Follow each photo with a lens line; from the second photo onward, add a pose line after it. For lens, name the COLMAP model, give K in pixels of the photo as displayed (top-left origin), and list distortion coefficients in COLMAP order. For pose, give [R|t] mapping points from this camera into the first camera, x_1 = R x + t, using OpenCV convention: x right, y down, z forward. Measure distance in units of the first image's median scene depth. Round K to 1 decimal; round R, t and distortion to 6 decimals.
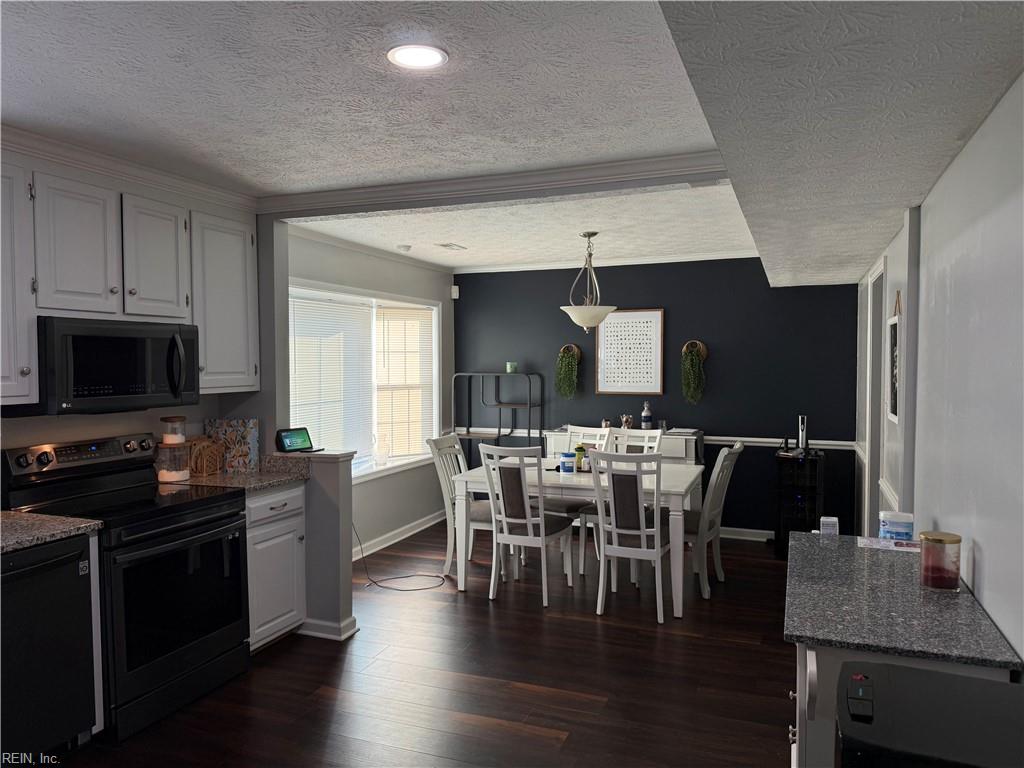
lens RADIAL K [[721.0, 0, 512.0], [0, 721.0, 384.0], [0, 0, 1]] dist [0.001110, -0.000279]
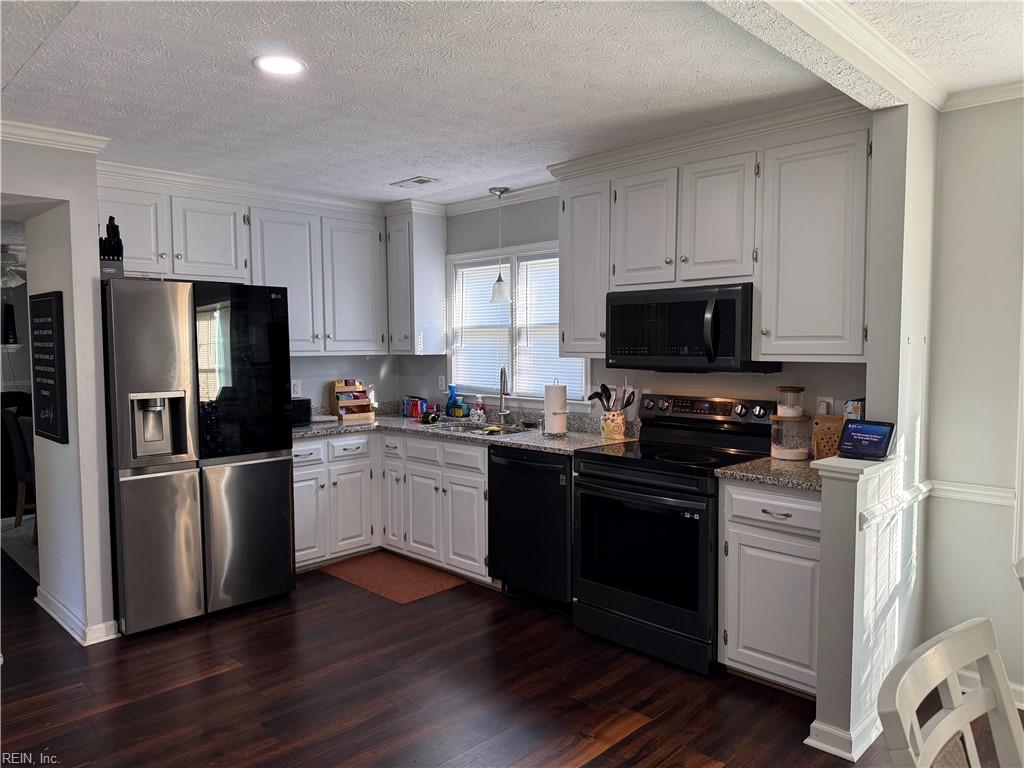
lens RADIAL K [[721.0, 0, 512.0], [0, 721.0, 384.0], [0, 0, 1]] dist [0.001110, -0.000279]
pose [[-0.400913, 0.061416, -0.914055, 0.525012], [-0.021139, 0.996864, 0.076252, -0.020198], [0.915872, 0.049892, -0.398358, 1.147833]]
